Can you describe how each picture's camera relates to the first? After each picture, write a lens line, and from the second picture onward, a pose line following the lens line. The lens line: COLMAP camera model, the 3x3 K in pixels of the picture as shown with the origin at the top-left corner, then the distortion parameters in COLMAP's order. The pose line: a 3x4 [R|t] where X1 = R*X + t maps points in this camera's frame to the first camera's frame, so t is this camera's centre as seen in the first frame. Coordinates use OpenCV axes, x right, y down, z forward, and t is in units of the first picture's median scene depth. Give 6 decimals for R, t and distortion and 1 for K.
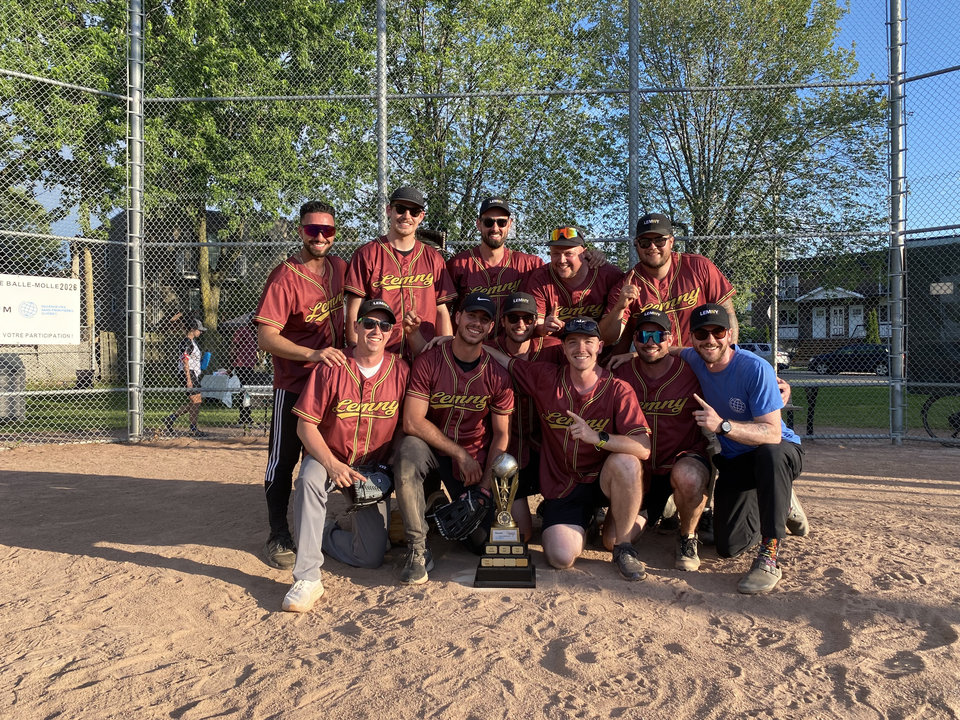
lens RADIAL K [[741.8, 0, 487.9], [0, 741.8, 348.0], [0, 0, 1]] dist [0.002797, -0.007131]
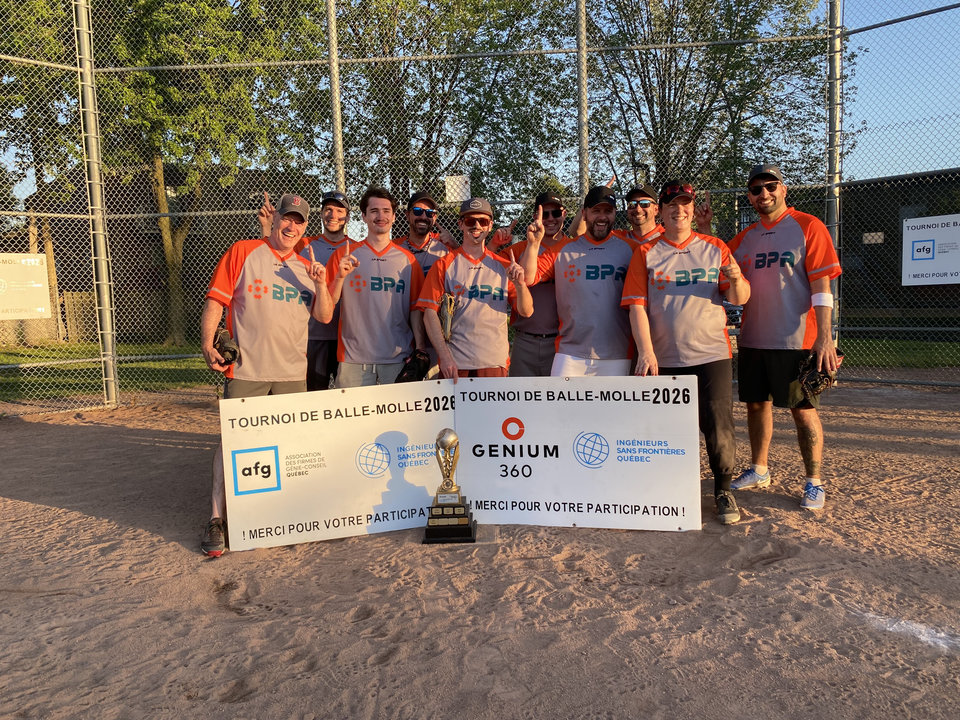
lens RADIAL K [[741.2, 0, 480.0], [0, 741.2, 360.0], [0, 0, 1]] dist [-0.007895, -0.001834]
pose [[0.999057, -0.035098, 0.025558, 0.006809], [0.032486, 0.994823, 0.096286, -0.009811], [-0.028805, -0.095365, 0.995026, -0.017914]]
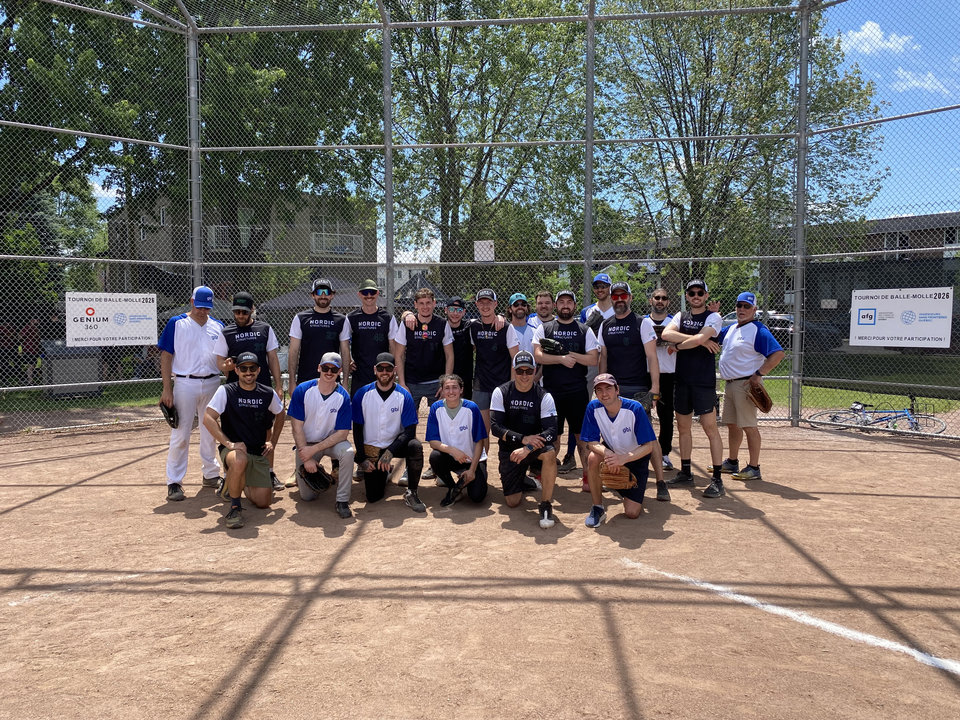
lens RADIAL K [[741.2, 0, 480.0], [0, 741.2, 360.0], [0, 0, 1]] dist [-0.007895, -0.001834]
pose [[0.999163, 0.002101, -0.040850, 0.025295], [0.001040, 0.997053, 0.076713, -0.029962], [0.040891, -0.076691, 0.996216, -0.104809]]
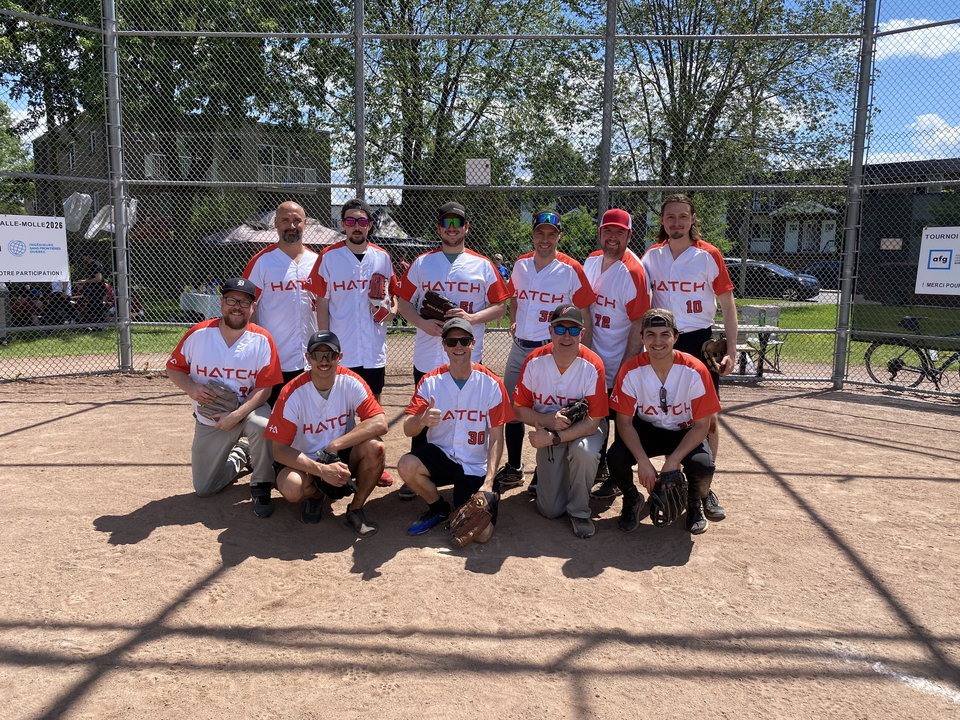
lens RADIAL K [[741.2, 0, 480.0], [0, 741.2, 360.0], [0, 0, 1]] dist [-0.007895, -0.001834]
pose [[0.999579, 0.012753, 0.026052, -0.000549], [-0.016494, 0.988720, 0.148865, -0.023223], [-0.023859, -0.149232, 0.988514, -0.020262]]
